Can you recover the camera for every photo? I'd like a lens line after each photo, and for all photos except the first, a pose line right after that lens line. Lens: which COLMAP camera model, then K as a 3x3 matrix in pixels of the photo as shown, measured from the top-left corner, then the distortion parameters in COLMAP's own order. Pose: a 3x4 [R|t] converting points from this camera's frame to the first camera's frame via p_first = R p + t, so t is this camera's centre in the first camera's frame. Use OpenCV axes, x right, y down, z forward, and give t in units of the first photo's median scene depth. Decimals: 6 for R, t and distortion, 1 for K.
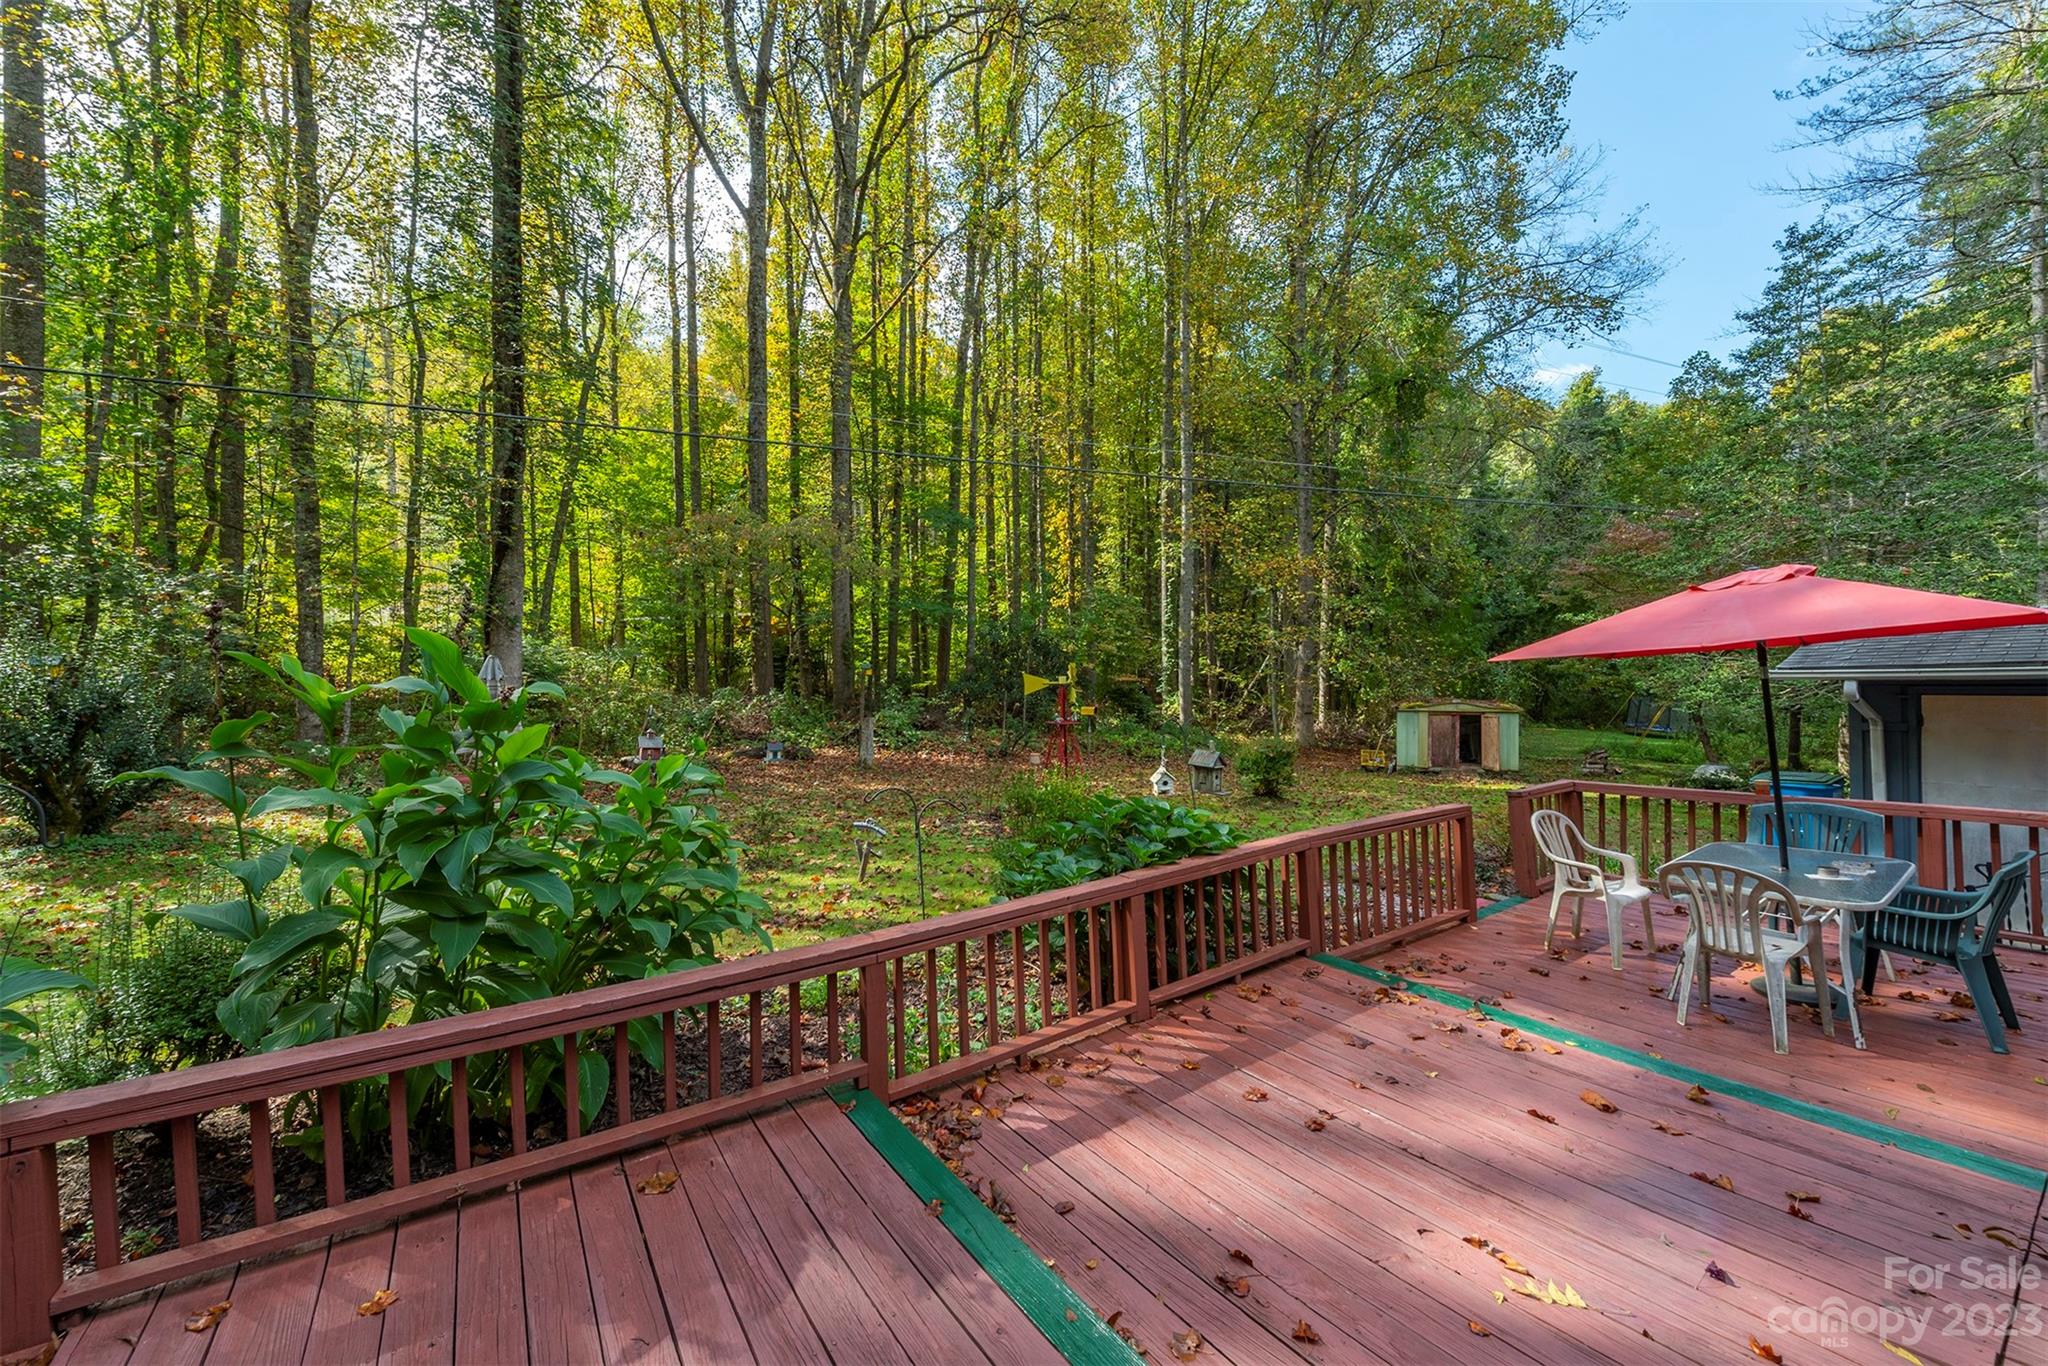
lens RADIAL K [[798.0, 0, 1025.4], [0, 798.0, 672.1], [0, 0, 1]] dist [0.015437, -0.004934]
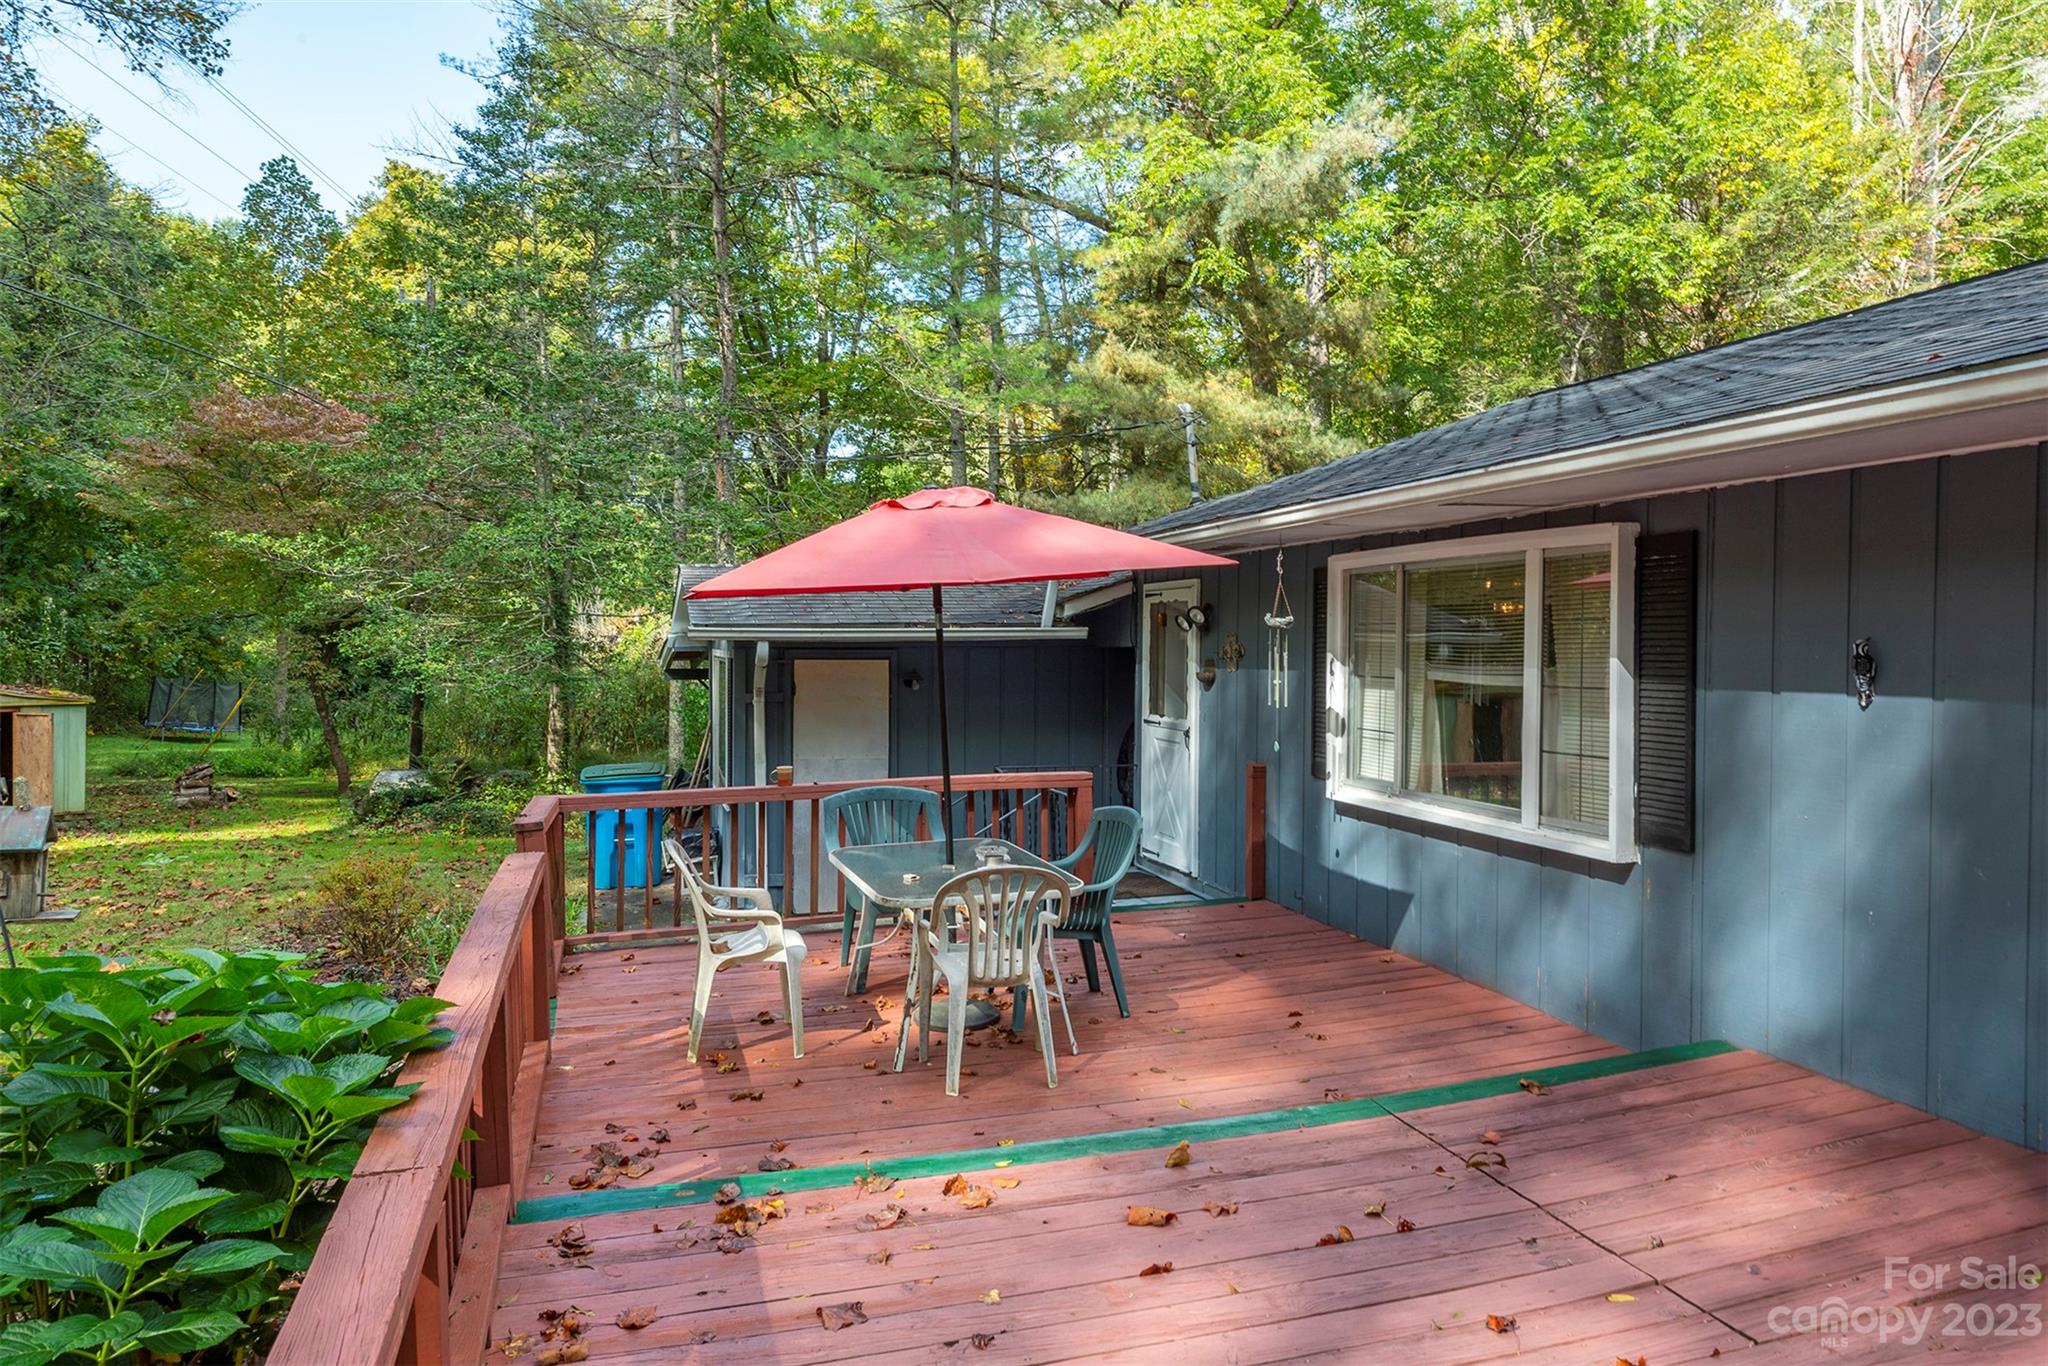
lens RADIAL K [[1338.6, 0, 1026.2], [0, 1338.6, 671.6], [0, 0, 1]] dist [0.035402, -0.032971]
pose [[0.305491, -0.006701, 0.952171, -0.059381], [-0.015281, 0.999812, 0.011939, 0.006439], [-0.952072, -0.018197, 0.305331, 0.103487]]
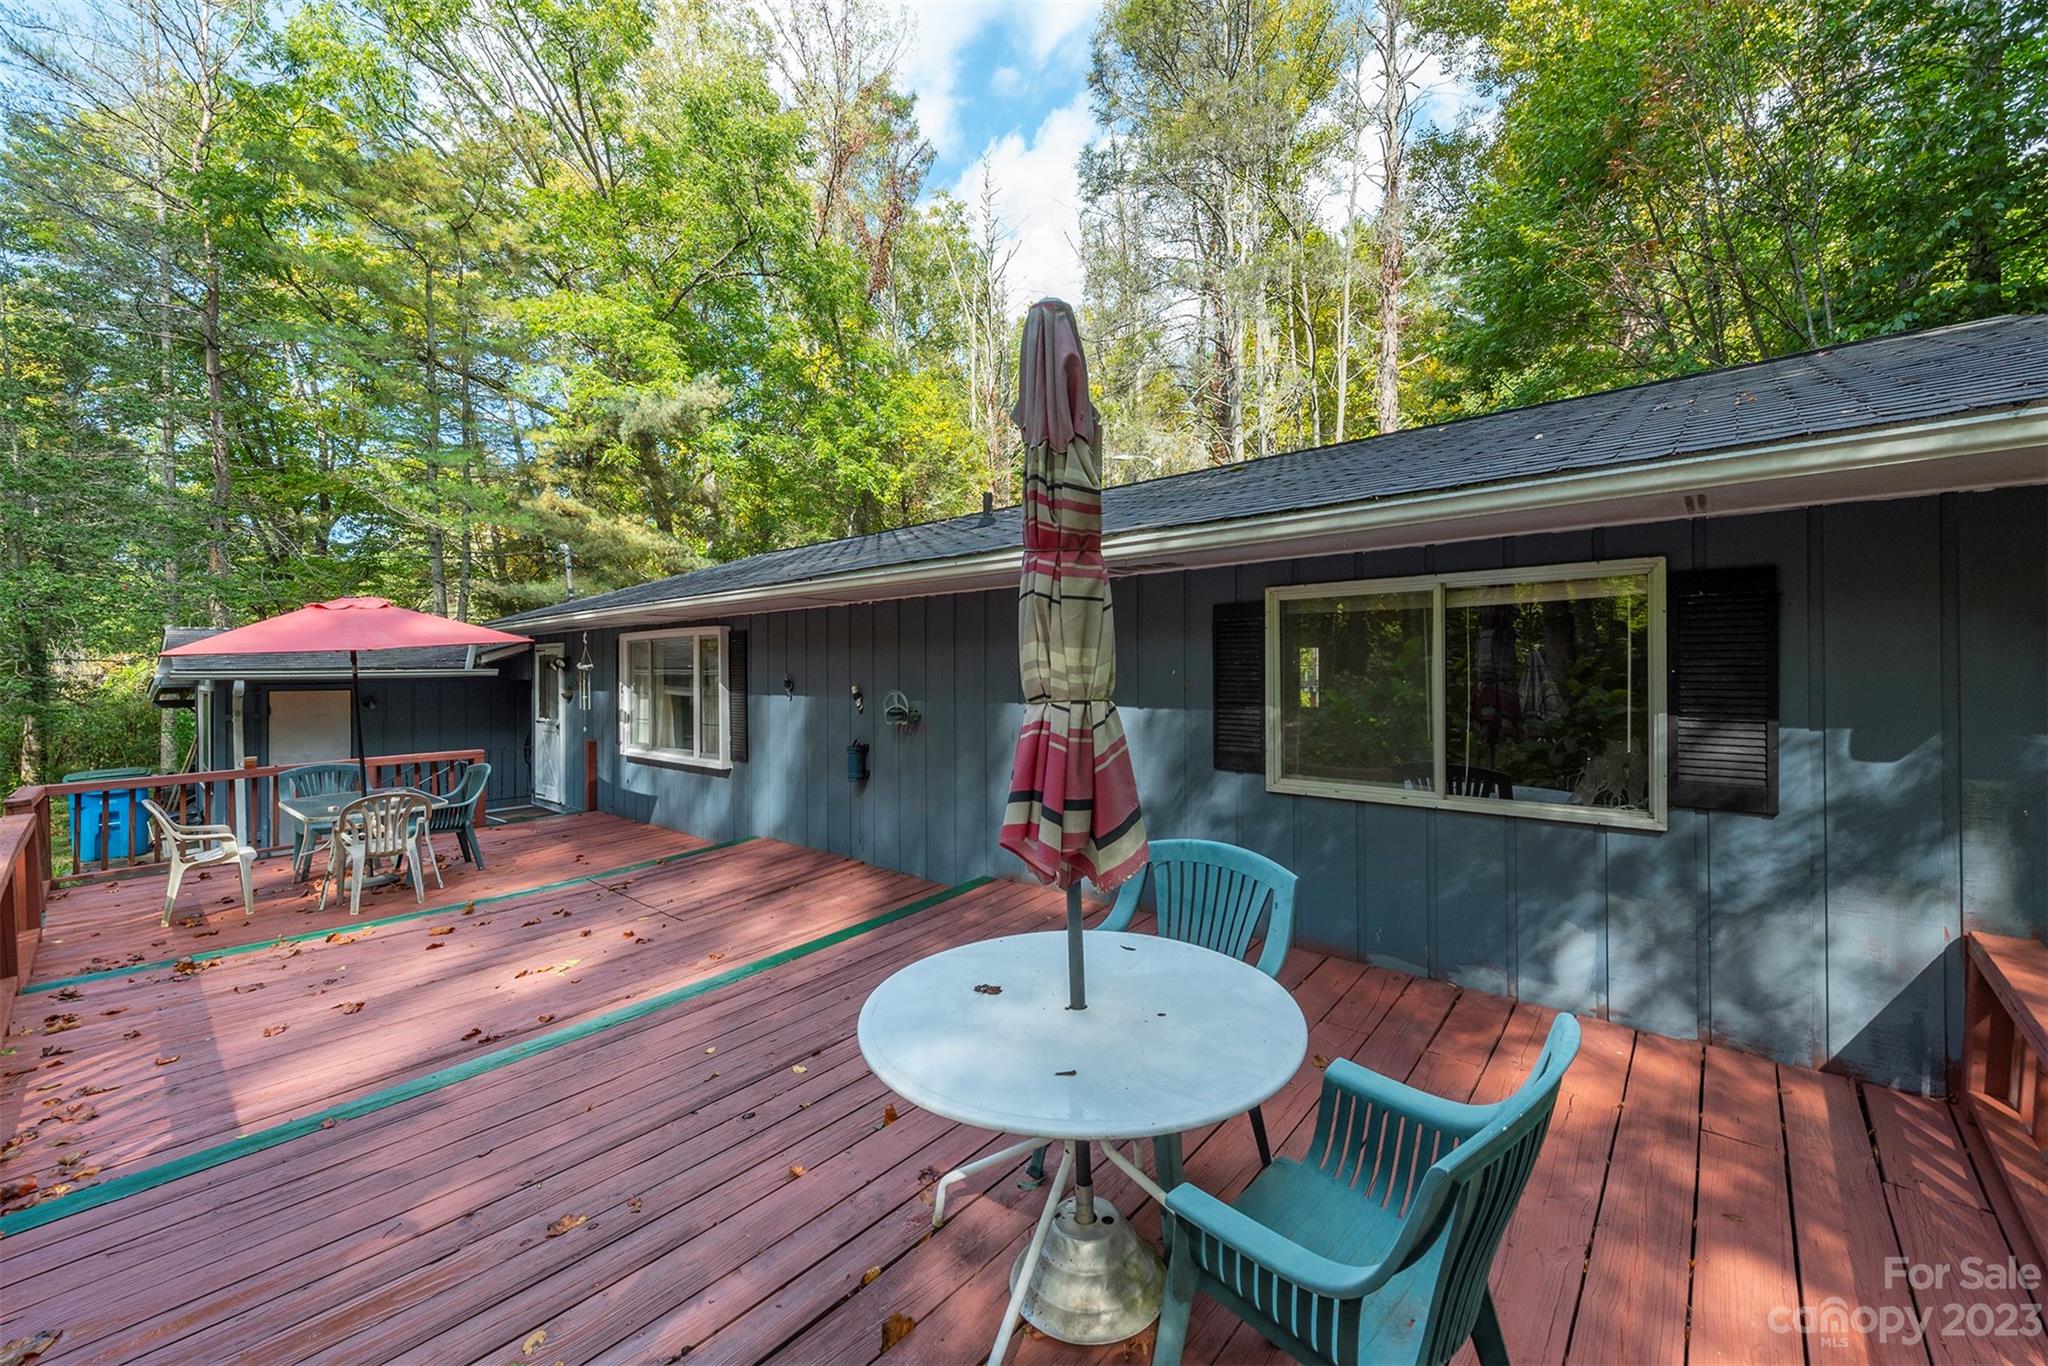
lens RADIAL K [[798.0, 0, 1025.4], [0, 798.0, 672.1], [0, 0, 1]] dist [0.015437, -0.004934]
pose [[-0.243056, 0.014082, 0.969910, -0.155914], [0.002566, 0.999900, -0.013875, 0.005765], [-0.970009, -0.000883, -0.243068, 0.035822]]
